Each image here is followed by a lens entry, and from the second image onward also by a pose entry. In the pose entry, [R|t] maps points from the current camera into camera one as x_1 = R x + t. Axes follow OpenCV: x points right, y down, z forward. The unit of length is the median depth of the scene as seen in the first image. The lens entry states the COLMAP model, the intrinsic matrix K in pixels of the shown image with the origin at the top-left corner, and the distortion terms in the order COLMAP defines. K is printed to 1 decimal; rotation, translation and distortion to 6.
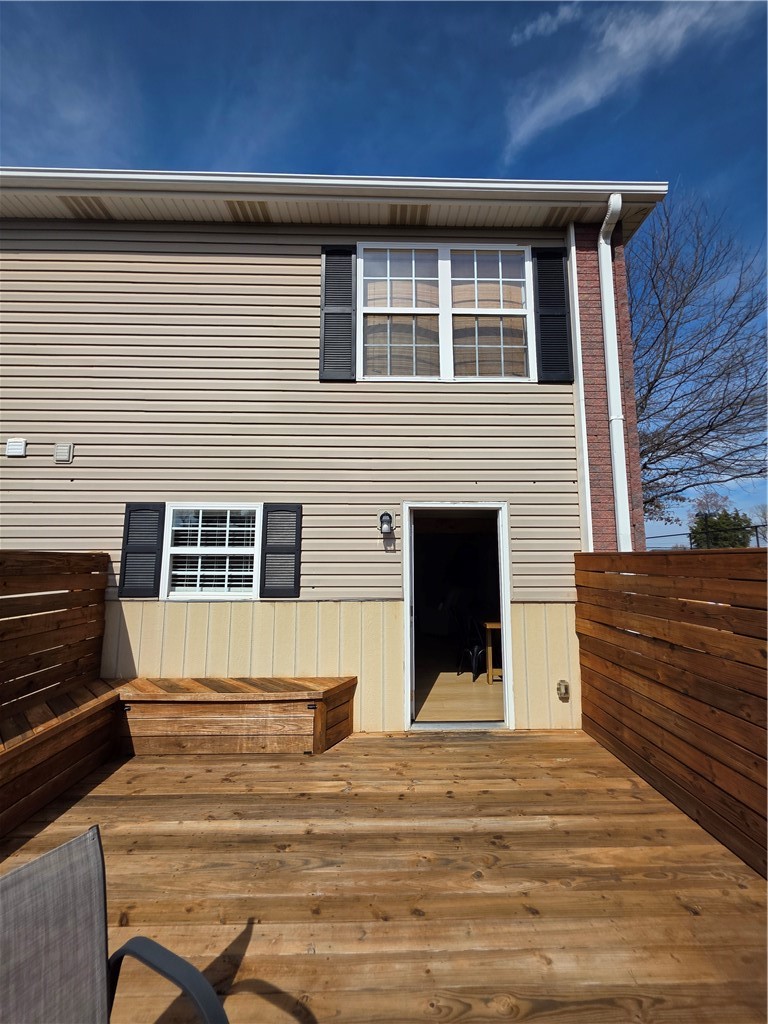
lens RADIAL K [[411.6, 0, 386.7], [0, 411.6, 510.3], [0, 0, 1]] dist [0.002856, -0.000919]
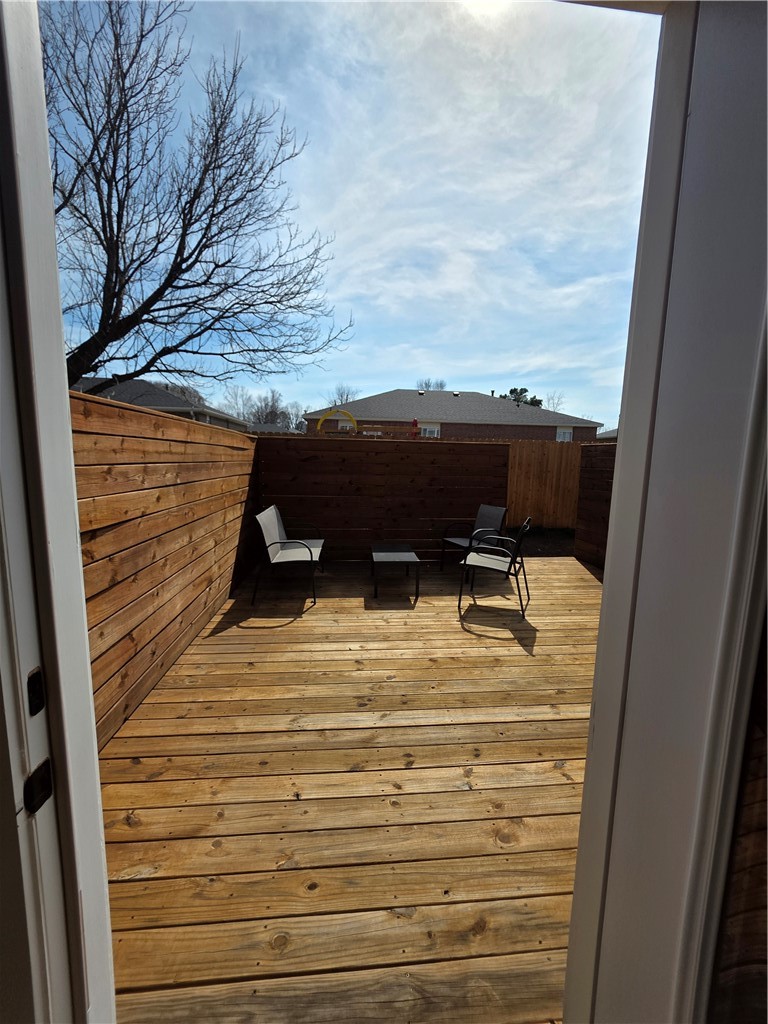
lens RADIAL K [[411.6, 0, 385.8], [0, 411.6, 511.8], [0, 0, 1]] dist [0.002856, -0.000919]
pose [[-0.997259, -0.014862, -0.072487, 0.217804], [-0.015596, 0.999833, 0.009560, 0.236185], [0.072333, 0.010664, -0.997324, 1.472330]]
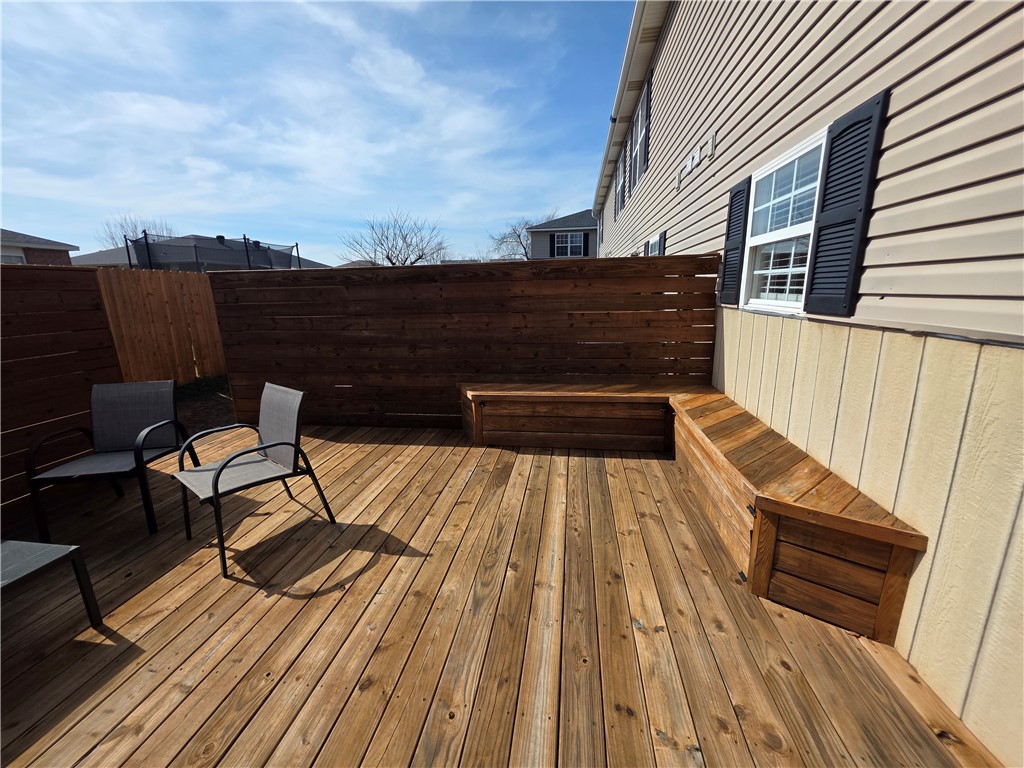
lens RADIAL K [[411.6, 0, 511.8], [0, 411.6, 381.2], [0, 0, 1]] dist [0.002856, -0.000919]
pose [[-0.174186, 0.216826, -0.960544, 0.391754], [0.144006, 0.970578, 0.192977, 0.167463], [0.974126, -0.104711, -0.200285, 0.874120]]
